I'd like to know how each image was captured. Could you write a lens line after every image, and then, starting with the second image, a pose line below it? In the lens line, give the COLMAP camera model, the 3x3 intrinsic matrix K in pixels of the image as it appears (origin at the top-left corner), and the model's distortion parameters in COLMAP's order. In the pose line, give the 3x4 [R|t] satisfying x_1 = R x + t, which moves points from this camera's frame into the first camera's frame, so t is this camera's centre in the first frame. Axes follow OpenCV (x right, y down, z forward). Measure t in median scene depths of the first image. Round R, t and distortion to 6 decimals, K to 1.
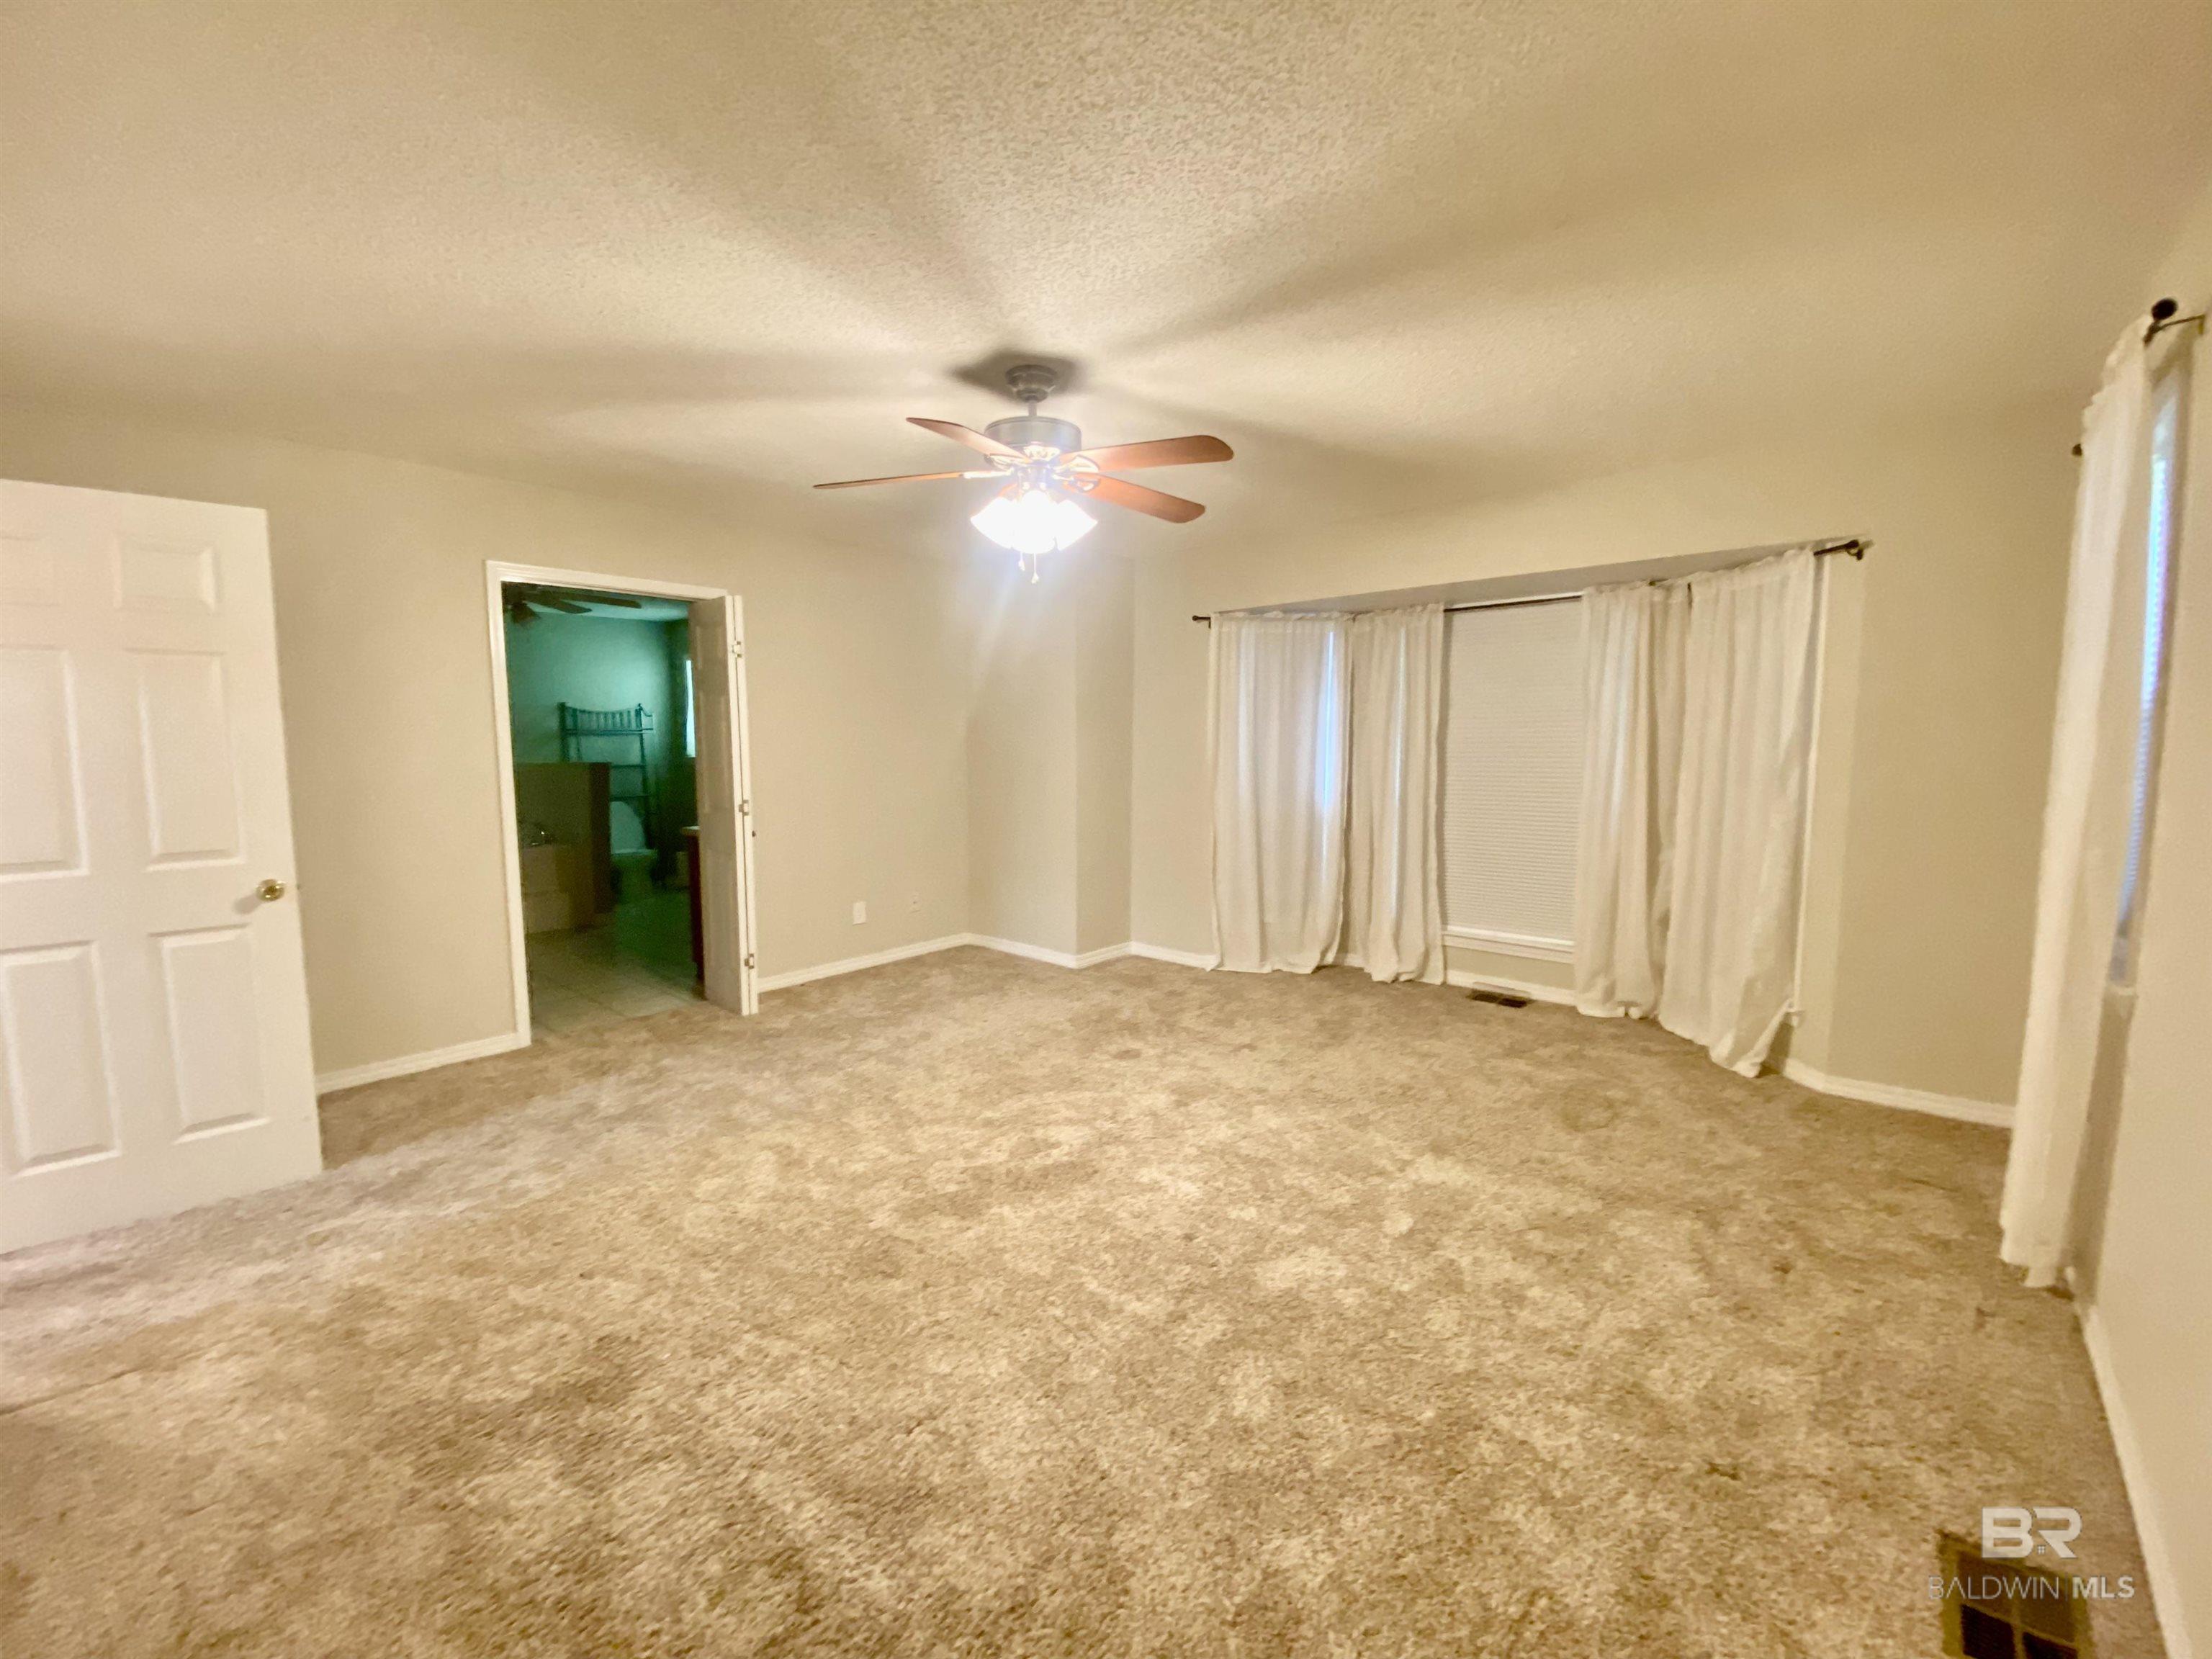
lens RADIAL K [[921.5, 0, 1106.0], [0, 921.5, 829.5], [0, 0, 1]] dist [0.068479, -0.000175]
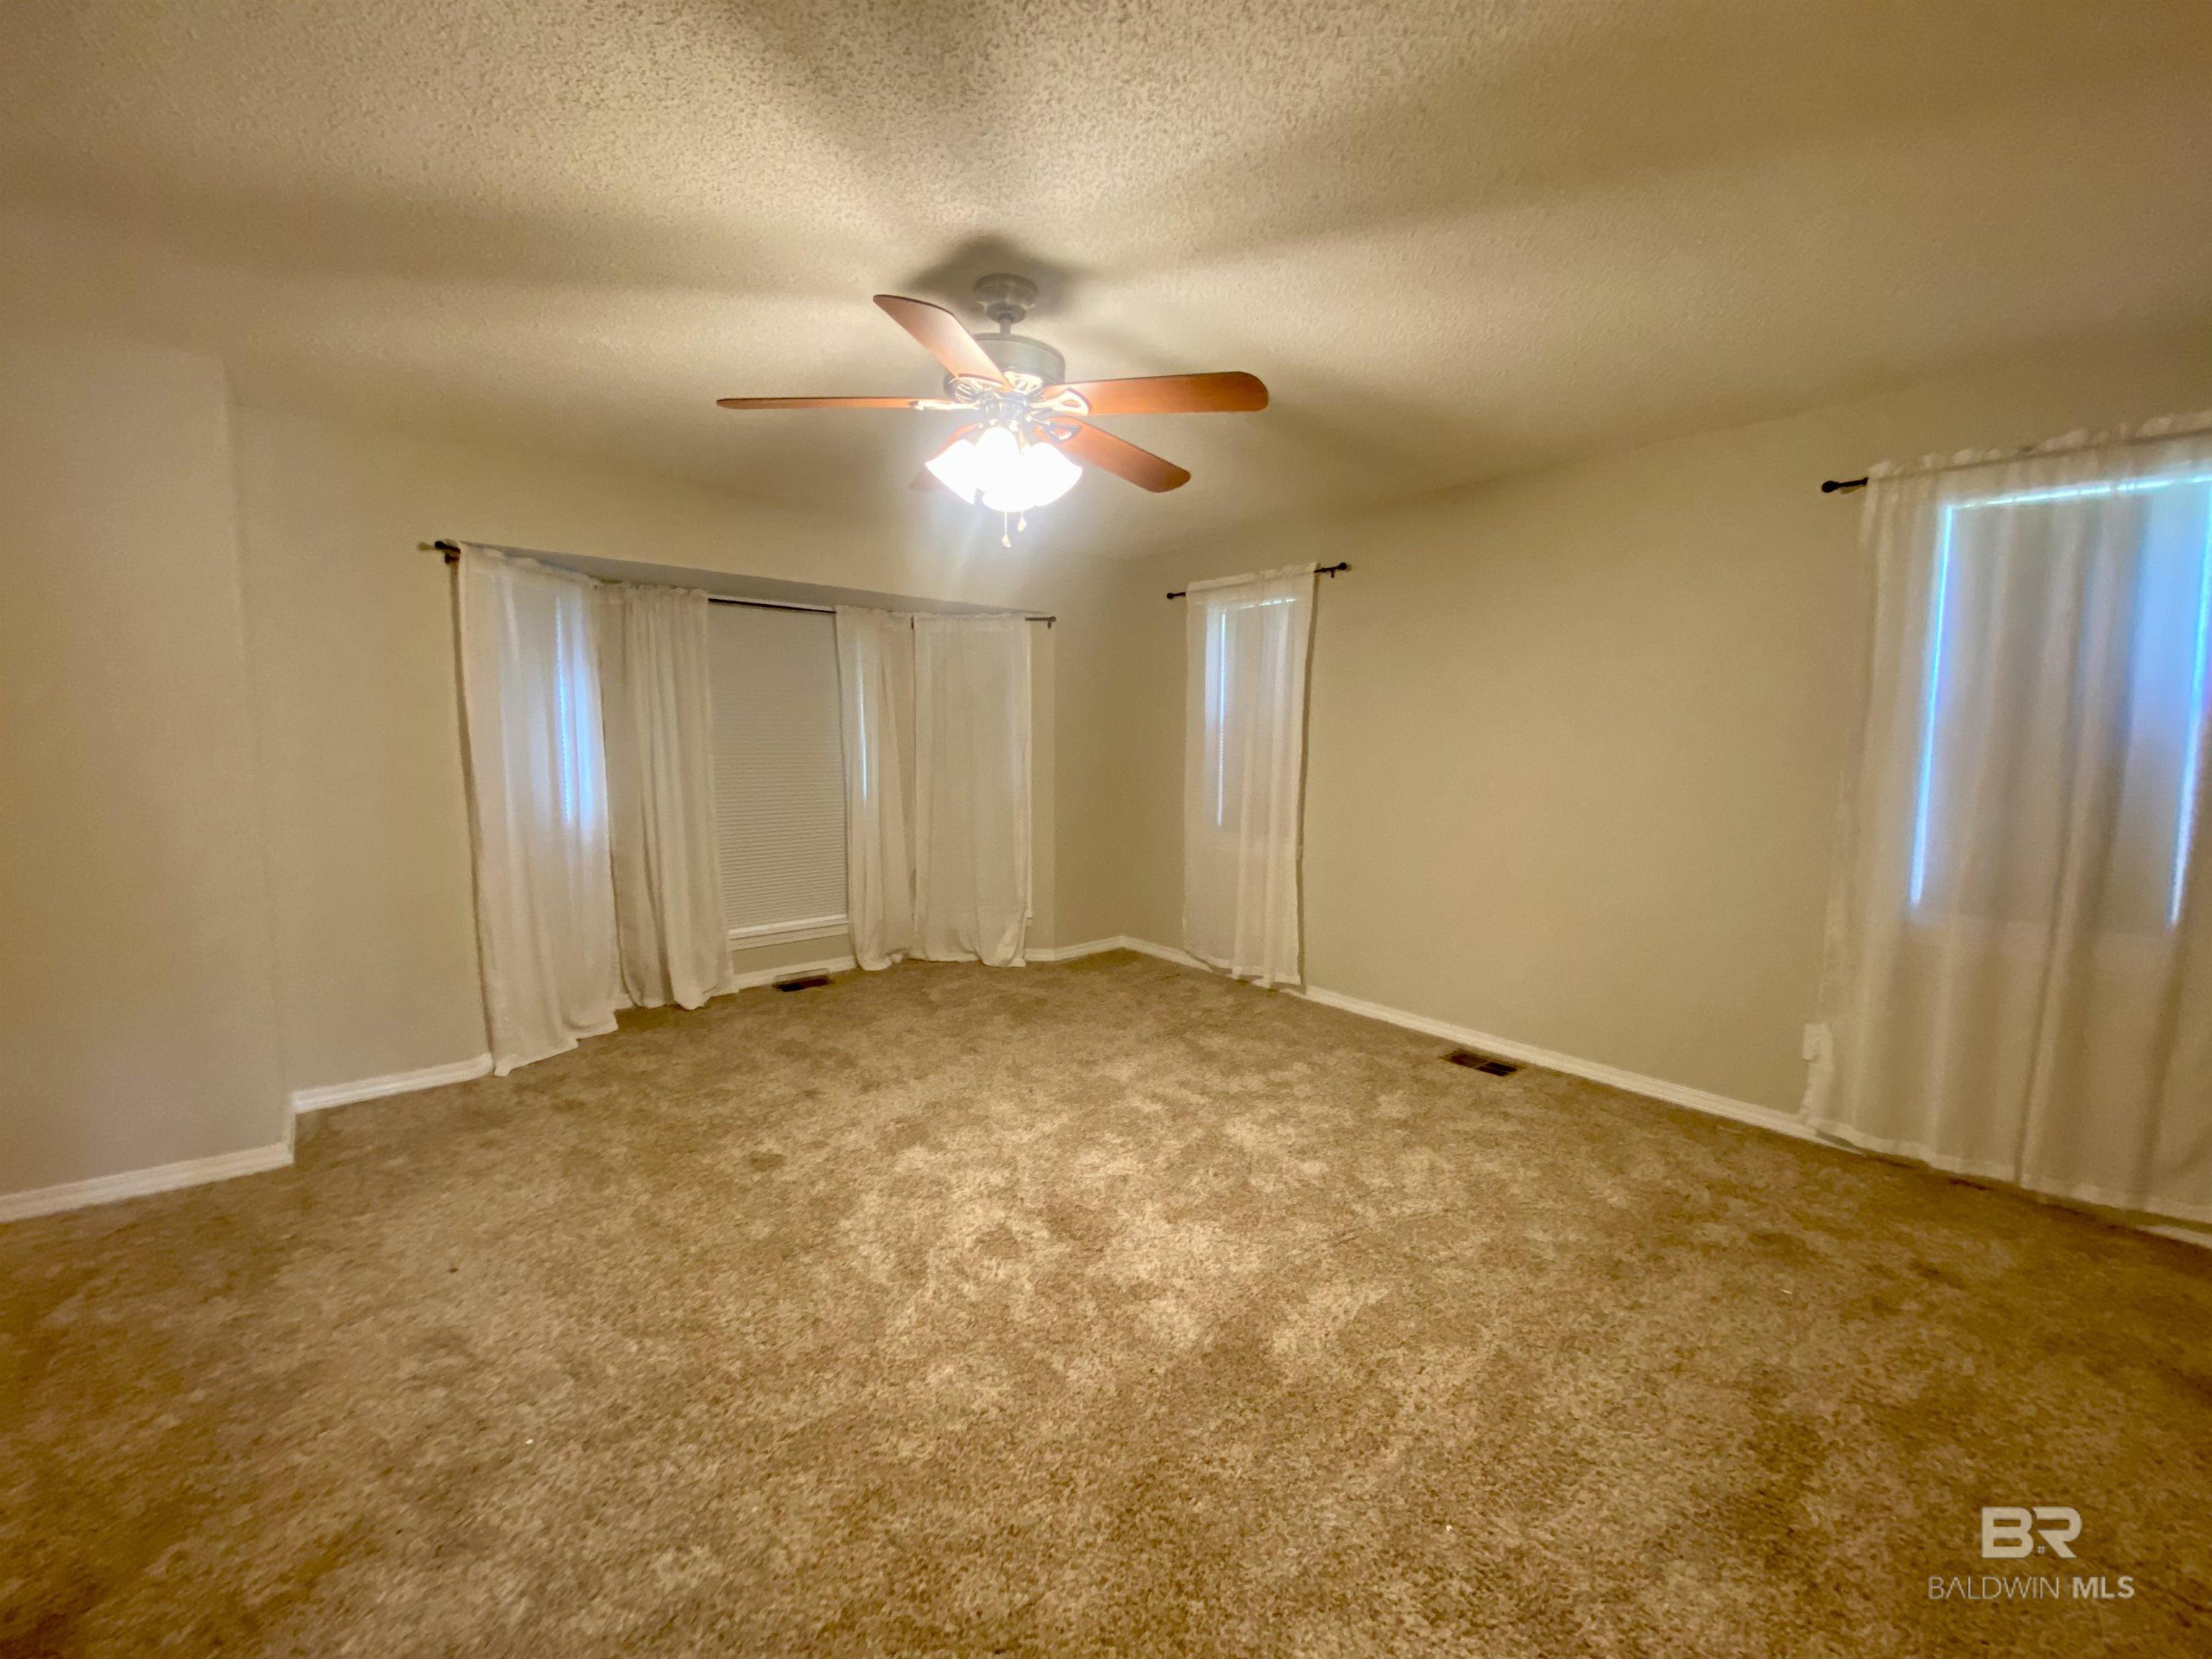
lens RADIAL K [[921.5, 0, 1106.0], [0, 921.5, 829.5], [0, 0, 1]] dist [0.068479, -0.000175]
pose [[0.141748, -0.099323, 0.984907, -0.695730], [0.091745, 0.991989, 0.086833, -0.065441], [-0.985642, 0.078052, 0.149725, 0.632330]]
